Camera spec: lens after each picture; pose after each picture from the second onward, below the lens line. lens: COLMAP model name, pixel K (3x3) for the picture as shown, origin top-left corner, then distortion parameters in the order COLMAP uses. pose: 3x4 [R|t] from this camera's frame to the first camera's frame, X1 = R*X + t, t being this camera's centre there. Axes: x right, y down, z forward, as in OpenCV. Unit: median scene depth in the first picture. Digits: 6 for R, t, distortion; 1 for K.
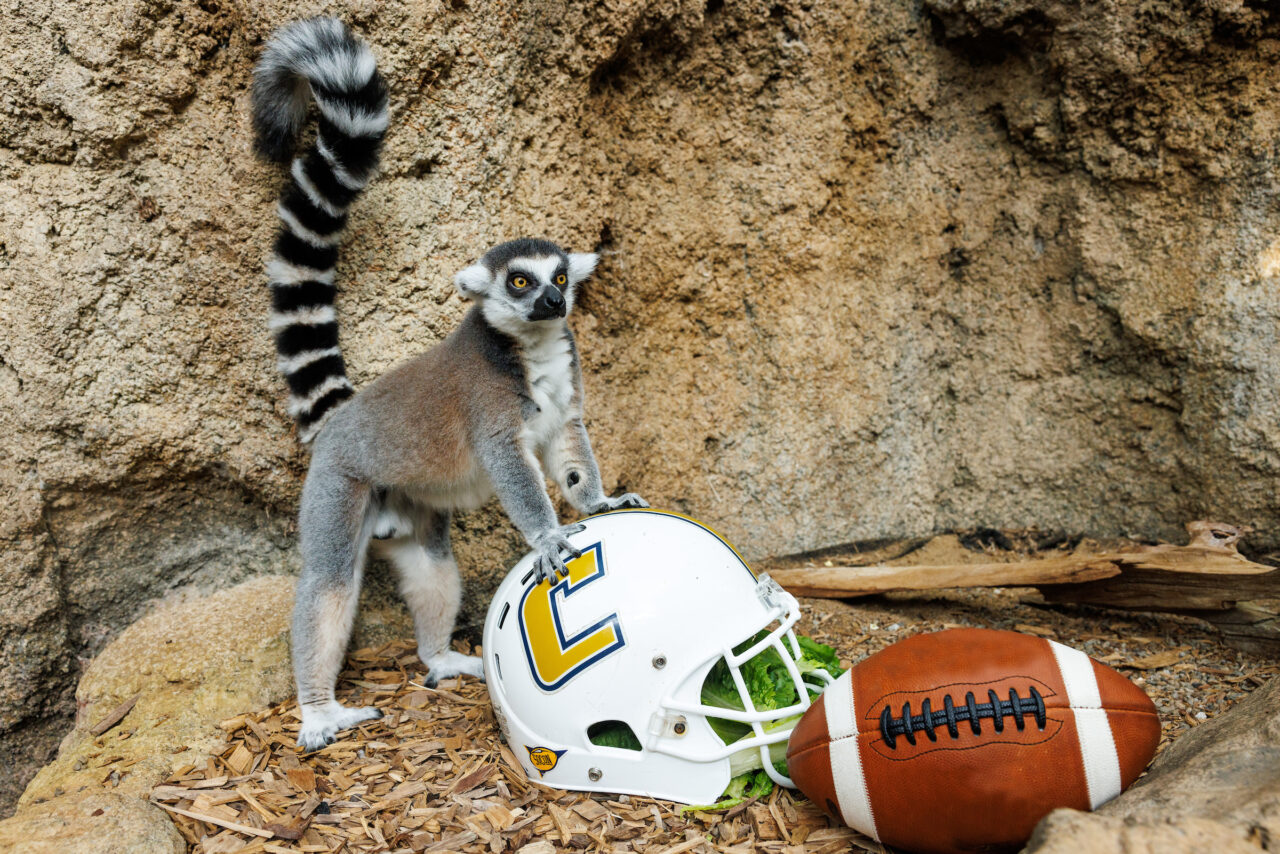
lens RADIAL K [[1079.0, 0, 633.0], [0, 1079.0, 422.7], [0, 0, 1]] dist [0.001817, 0.014870]
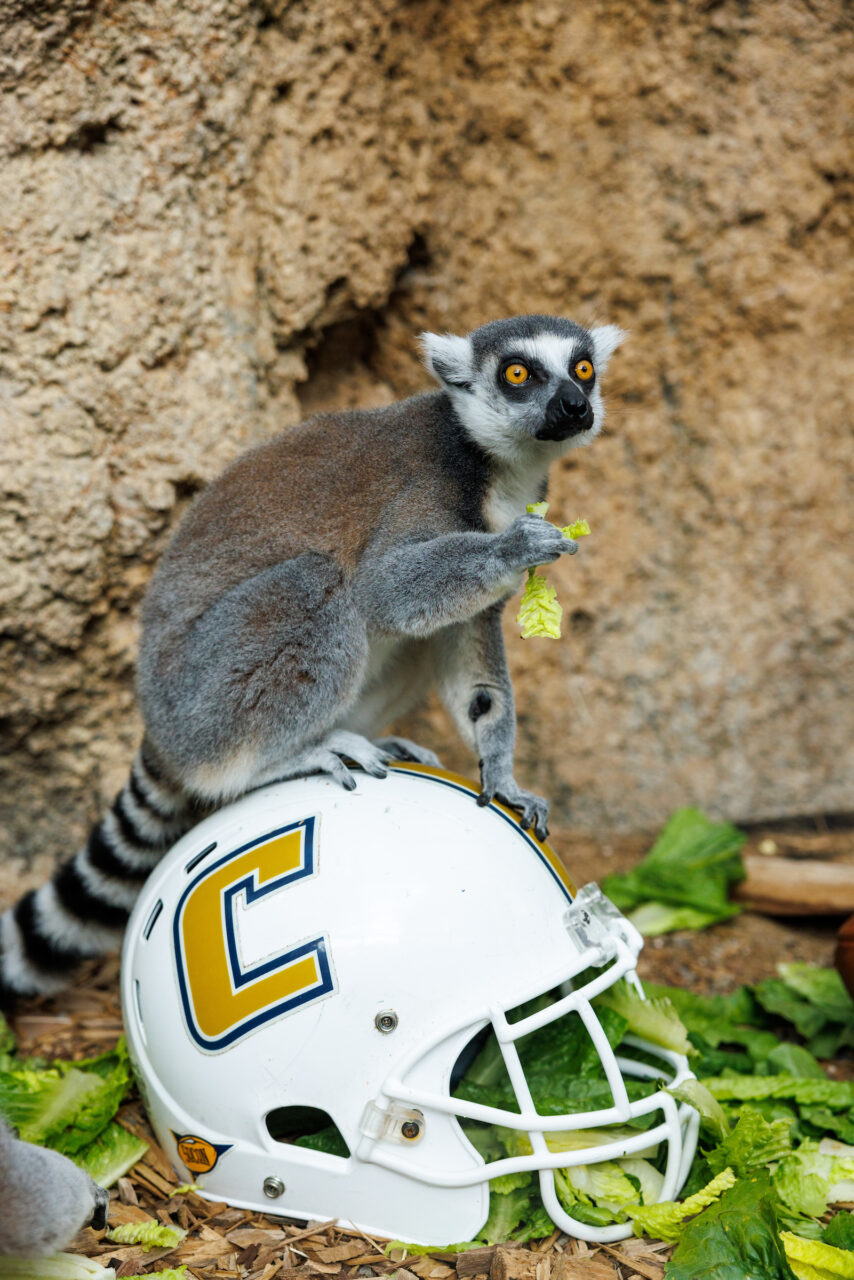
lens RADIAL K [[2000.7, 0, 403.7], [0, 2000.7, 639.8], [0, 0, 1]] dist [0.044099, 0.011392]
pose [[0.994348, 0.080772, -0.068911, 0.062348], [-0.075548, 0.994294, 0.075318, -0.052321], [0.074601, -0.069686, 0.994776, -0.078832]]
